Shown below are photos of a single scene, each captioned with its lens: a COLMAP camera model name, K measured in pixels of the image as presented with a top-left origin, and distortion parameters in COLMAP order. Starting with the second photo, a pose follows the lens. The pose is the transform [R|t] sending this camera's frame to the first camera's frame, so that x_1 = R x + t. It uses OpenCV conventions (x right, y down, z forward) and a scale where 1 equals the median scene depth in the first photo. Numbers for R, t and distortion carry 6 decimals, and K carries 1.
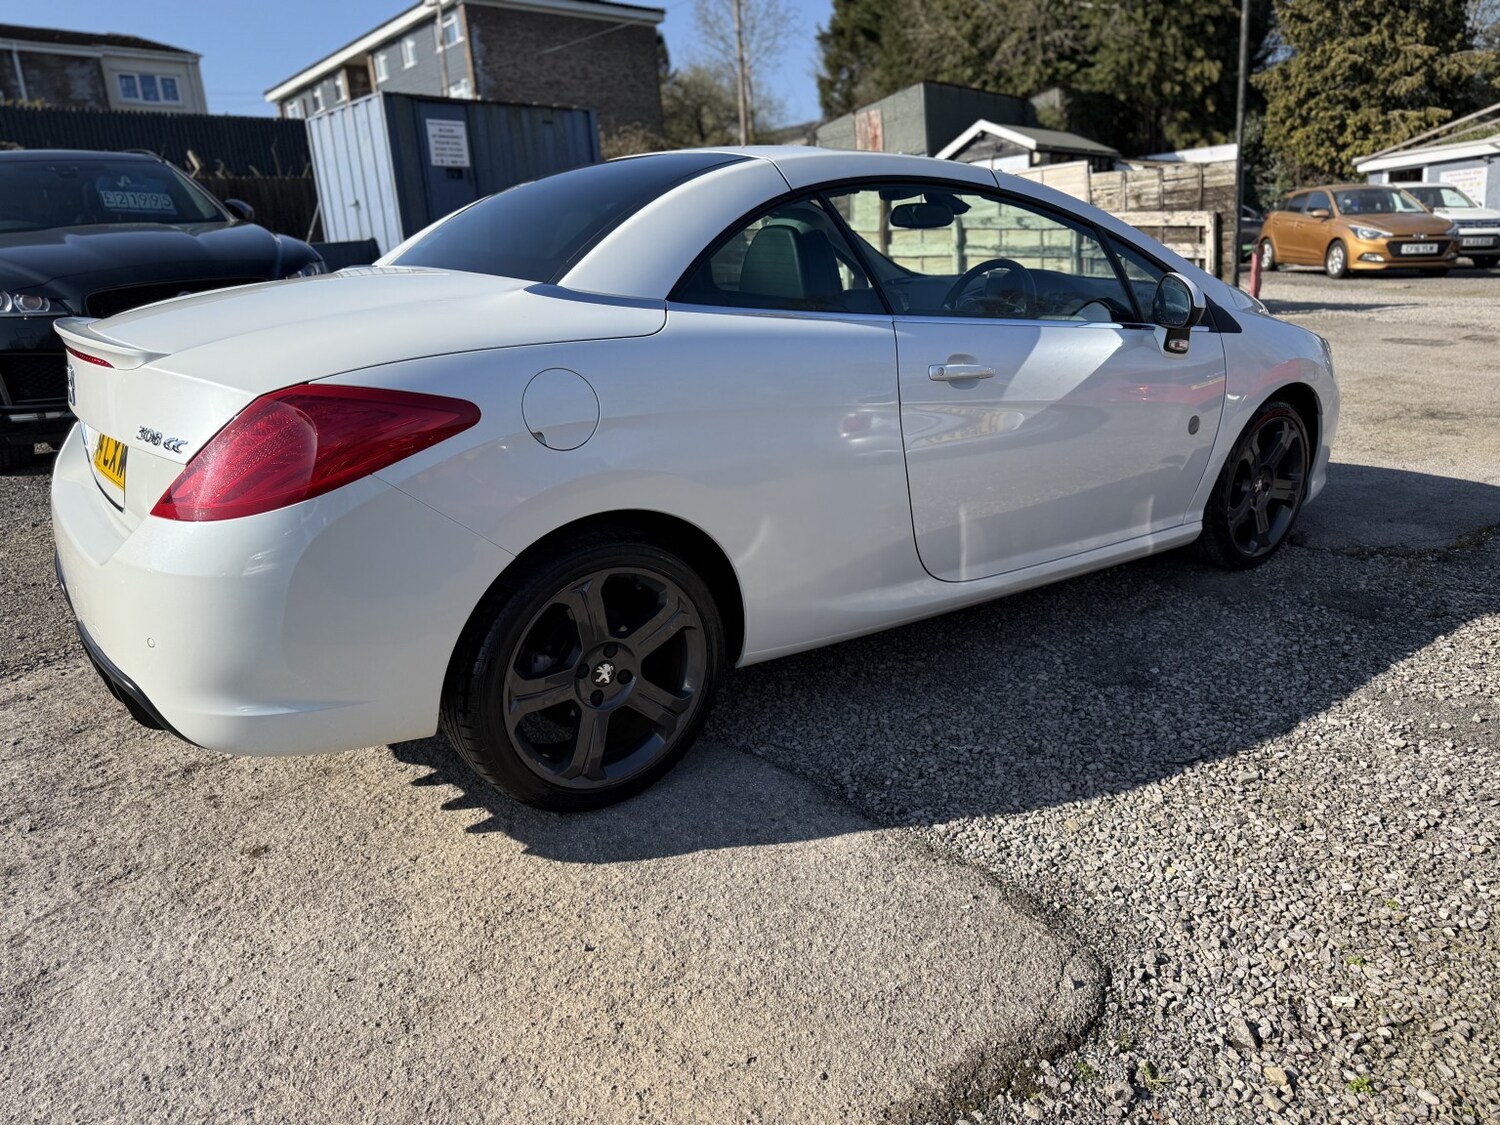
lens RADIAL K [[1077.4, 0, 751.6], [0, 1077.4, 561.3], [0, 0, 1]] dist [0.015799, -0.019064]
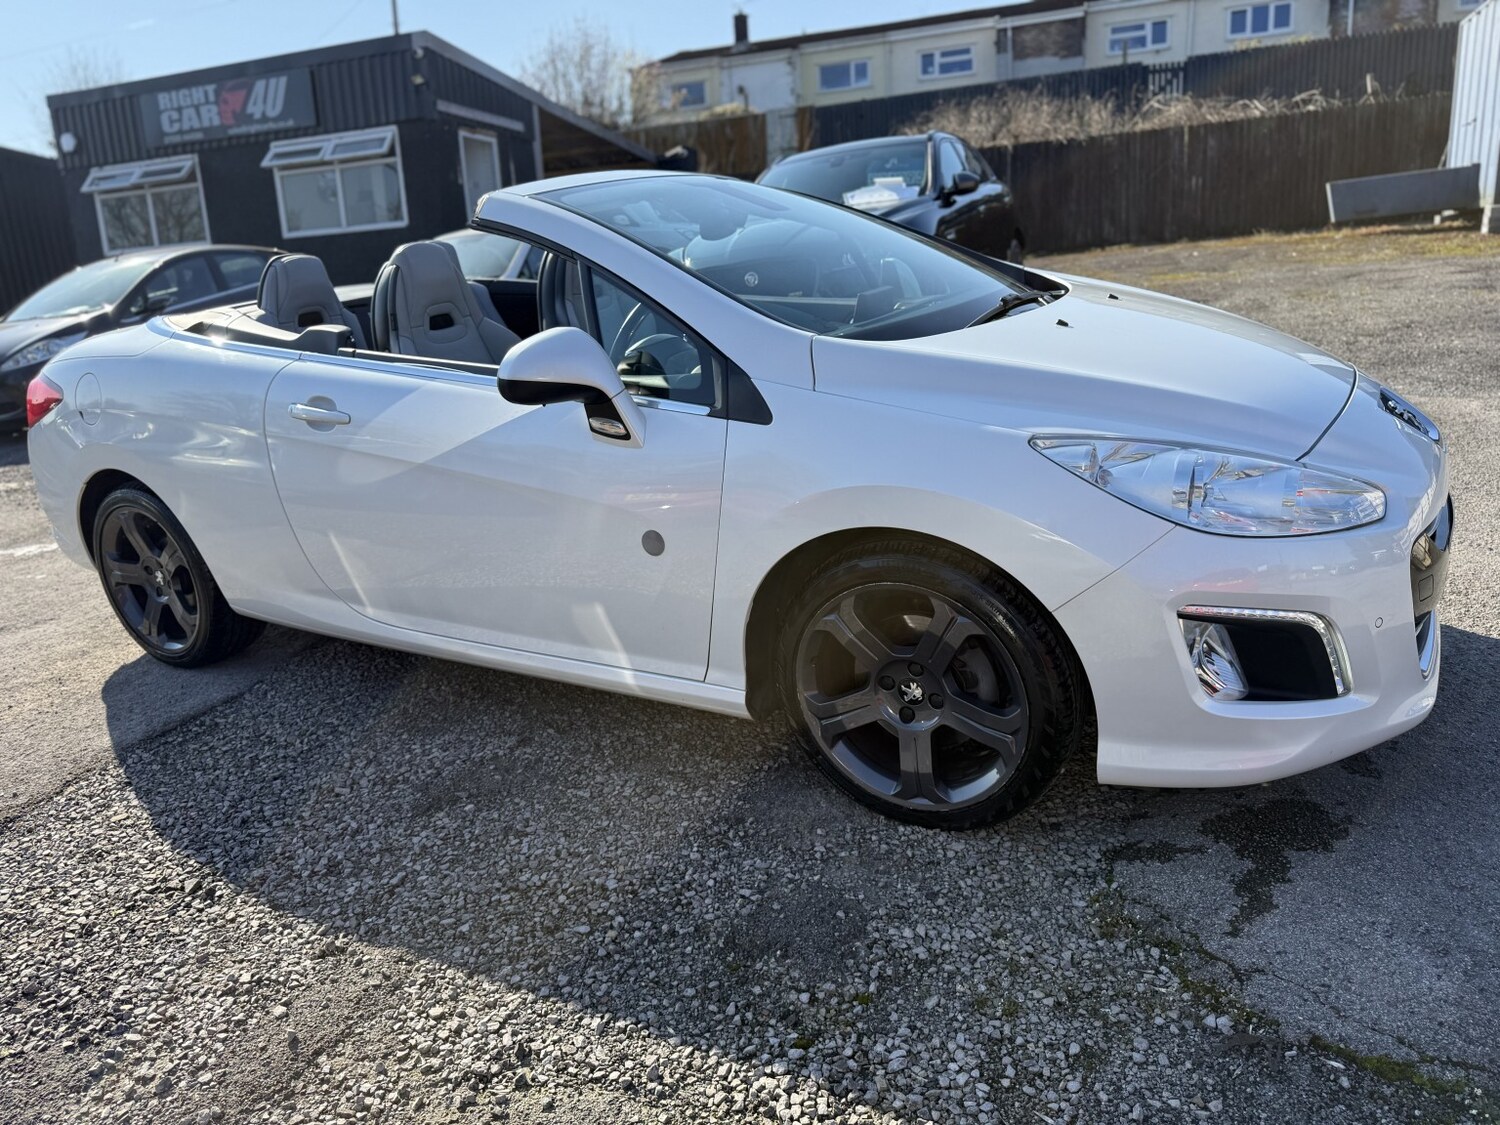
lens RADIAL K [[1077.4, 0, 746.0], [0, 1077.4, 556.8], [0, 0, 1]] dist [0.015799, -0.019064]
pose [[0.396631, 0.261651, -0.879899, 0.244762], [-0.199255, 0.960205, 0.195714, -0.061946], [0.896092, 0.097698, 0.432983, 0.175625]]
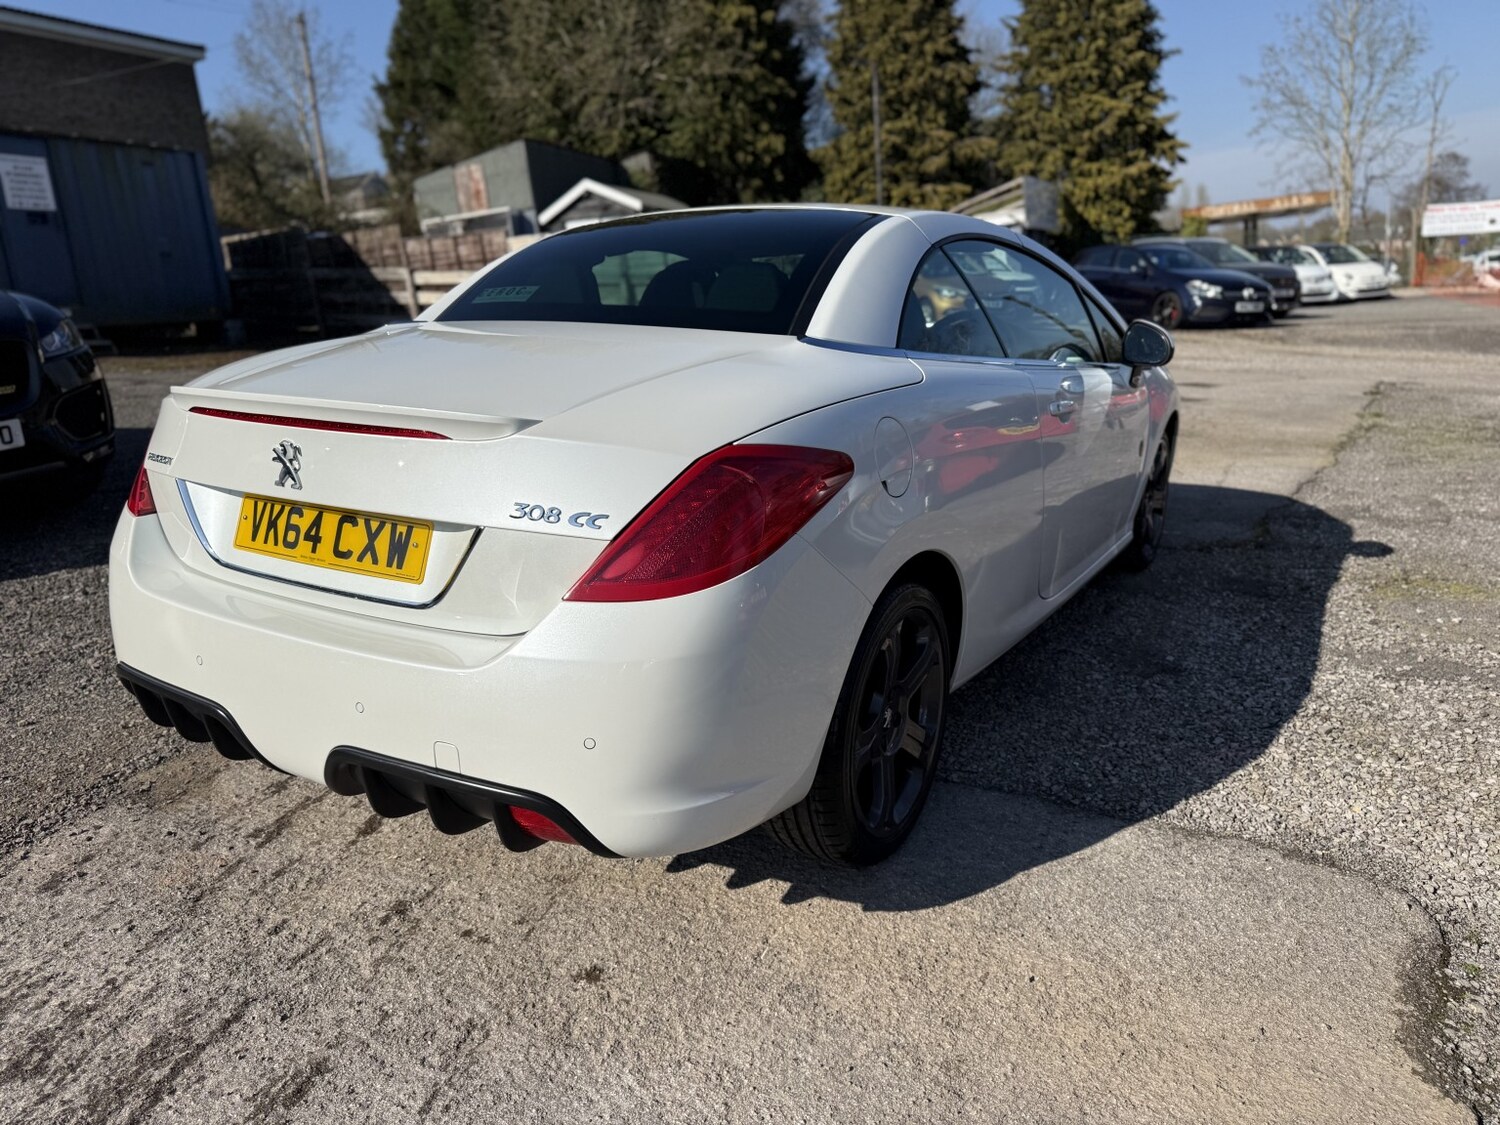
lens RADIAL K [[1077.4, 0, 749.0], [0, 1077.4, 570.2], [0, 0, 1]] dist [0.015799, -0.019064]
pose [[0.923502, -0.096168, 0.371344, -0.100790], [0.110858, 0.993667, -0.018362, -0.004713], [-0.367226, 0.058123, 0.928314, 0.017529]]
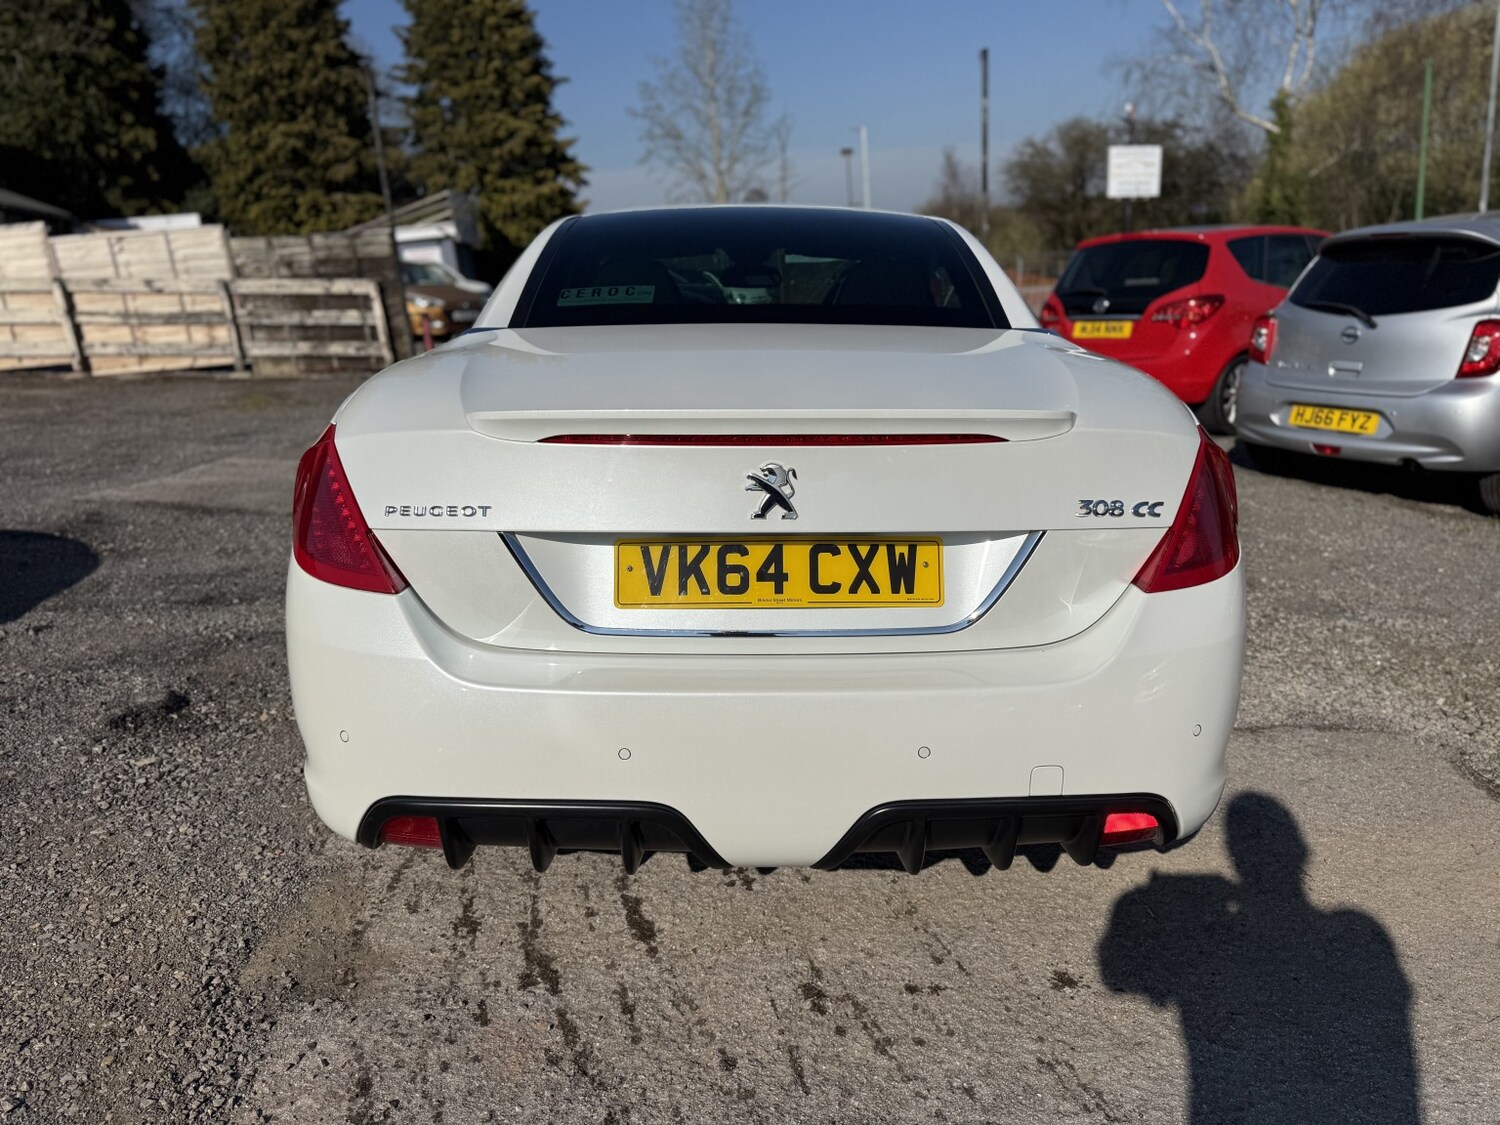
lens RADIAL K [[1077.4, 0, 752.5], [0, 1077.4, 566.6], [0, 0, 1]] dist [0.015799, -0.019064]
pose [[0.576866, -0.197162, 0.792687, -0.194483], [0.242483, 0.968022, 0.064309, -0.026804], [-0.780018, 0.155115, 0.606228, 0.098120]]
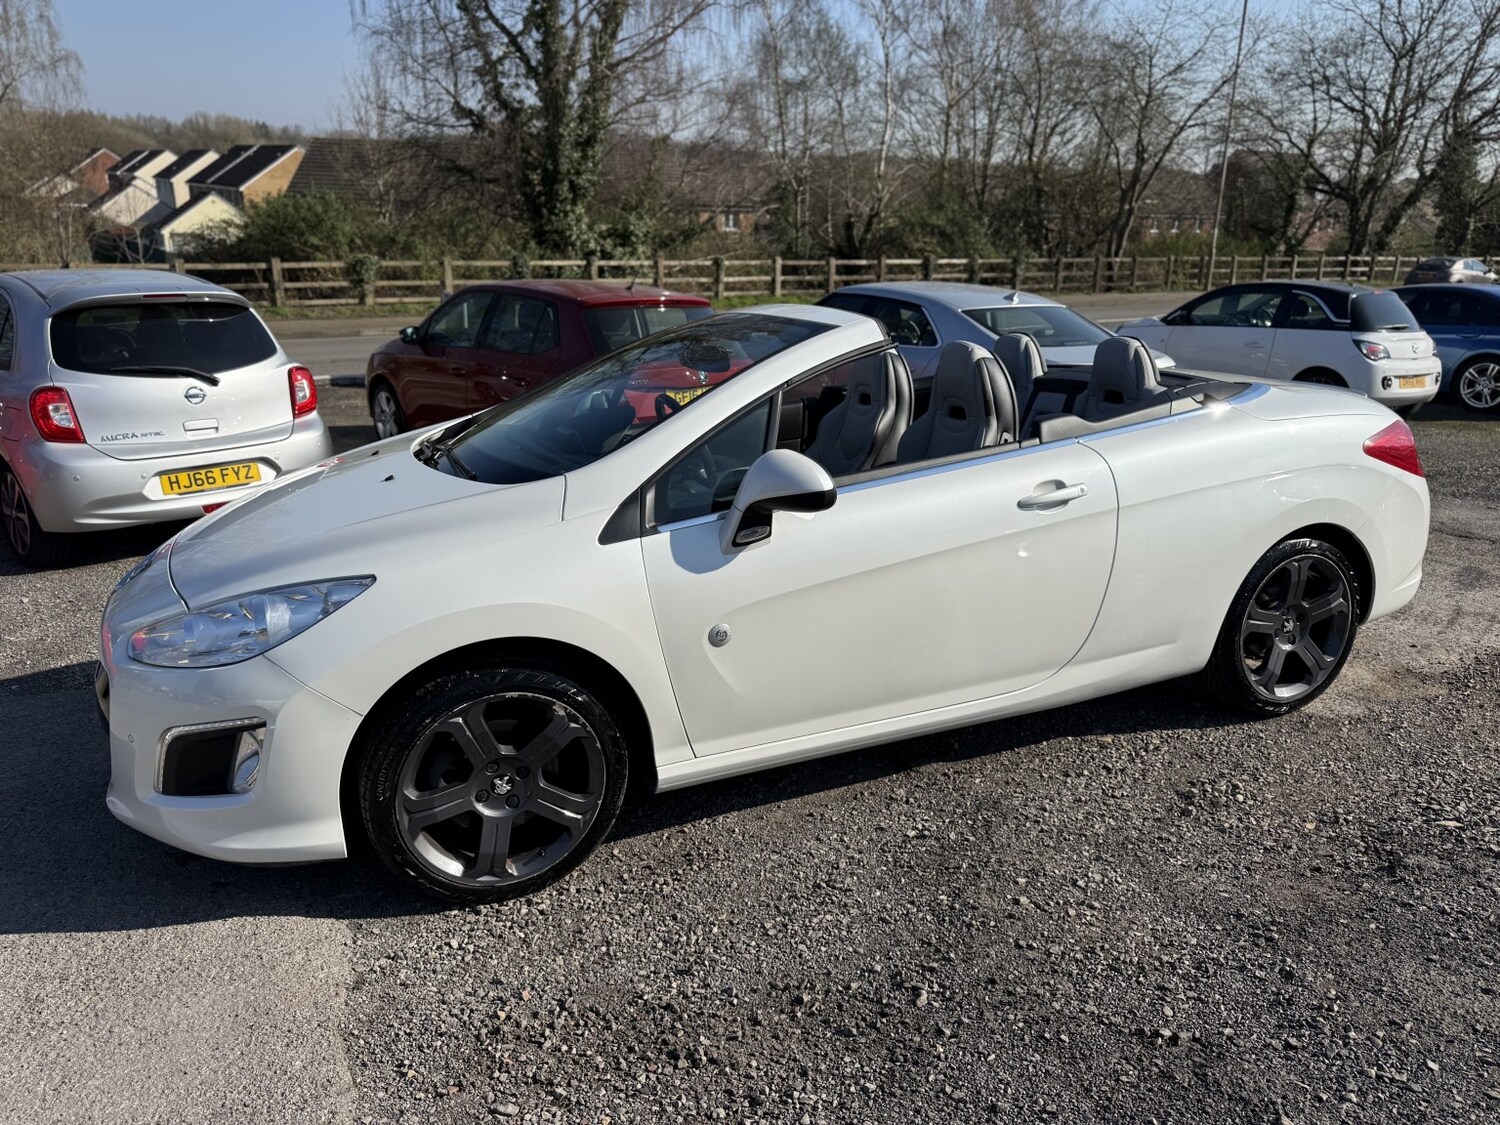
lens RADIAL K [[1077.4, 0, 746.8], [0, 1077.4, 560.8], [0, 0, 1]] dist [0.015799, -0.019064]
pose [[-0.972759, -0.029890, 0.229882, -0.025629], [0.097987, 0.845693, 0.524597, -0.170667], [-0.210090, 0.532832, -0.819727, 0.478184]]
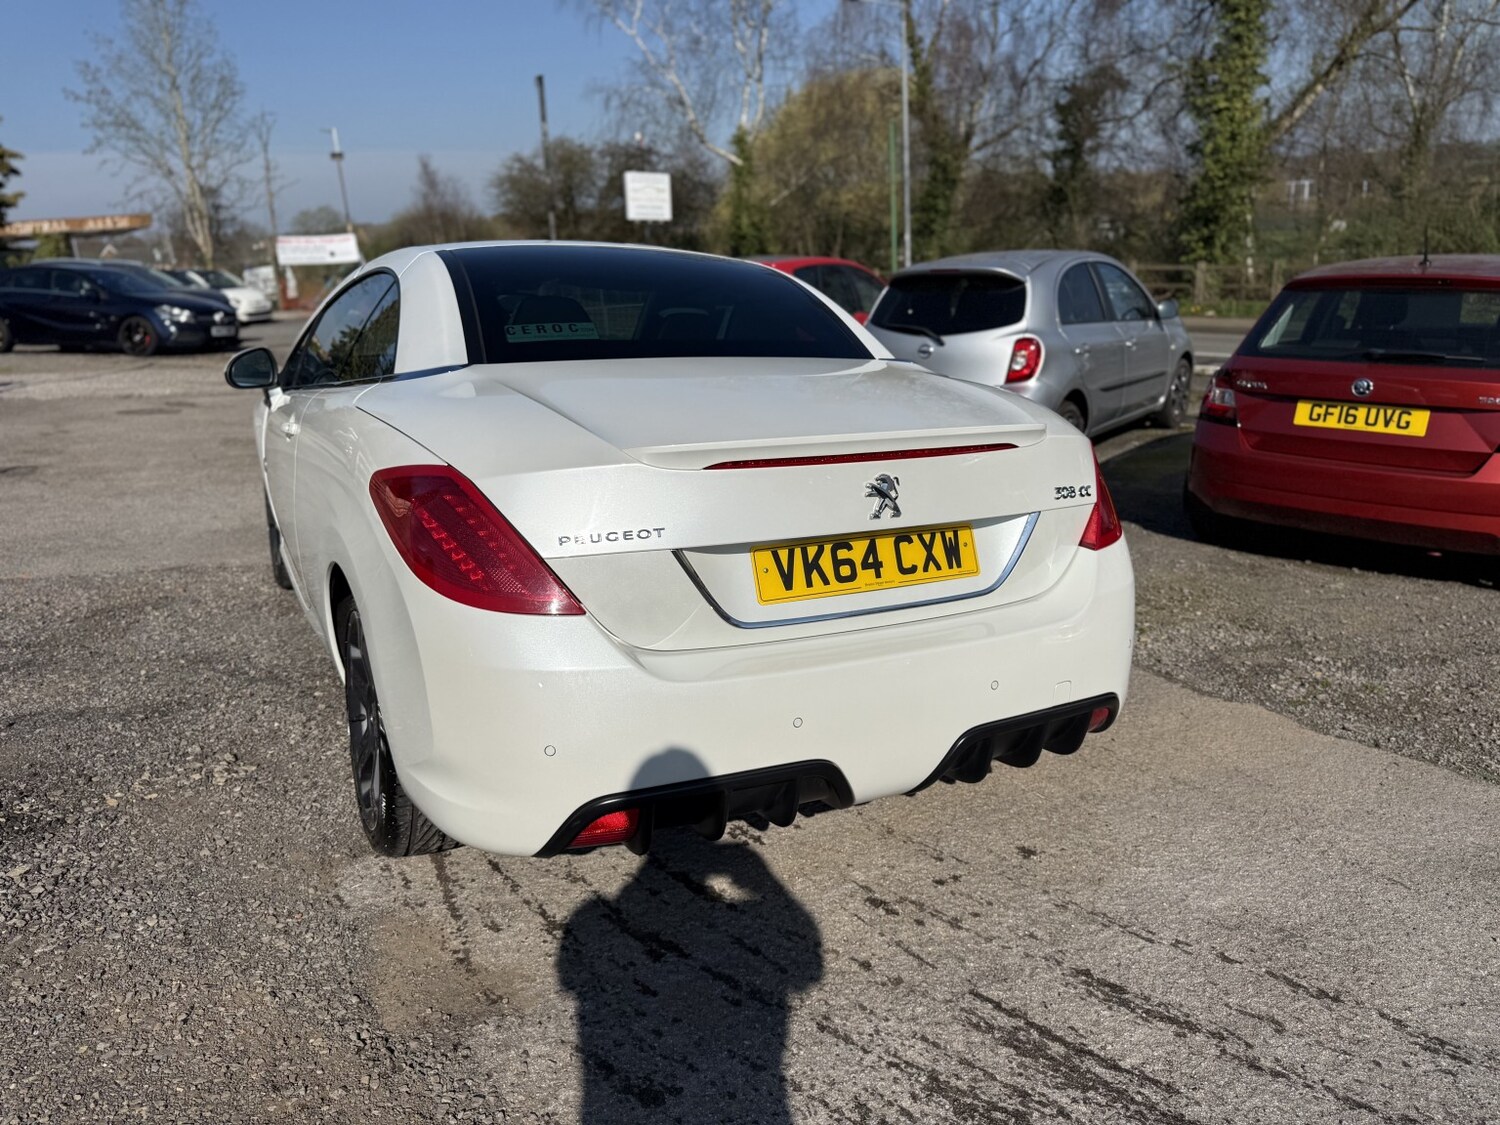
lens RADIAL K [[1077.4, 0, 748.1], [0, 1077.4, 561.4], [0, 0, 1]] dist [0.015799, -0.019064]
pose [[0.154363, -0.224871, 0.962084, -0.243653], [0.289552, 0.941296, 0.173554, -0.048363], [-0.944633, 0.251783, 0.210413, 0.152645]]
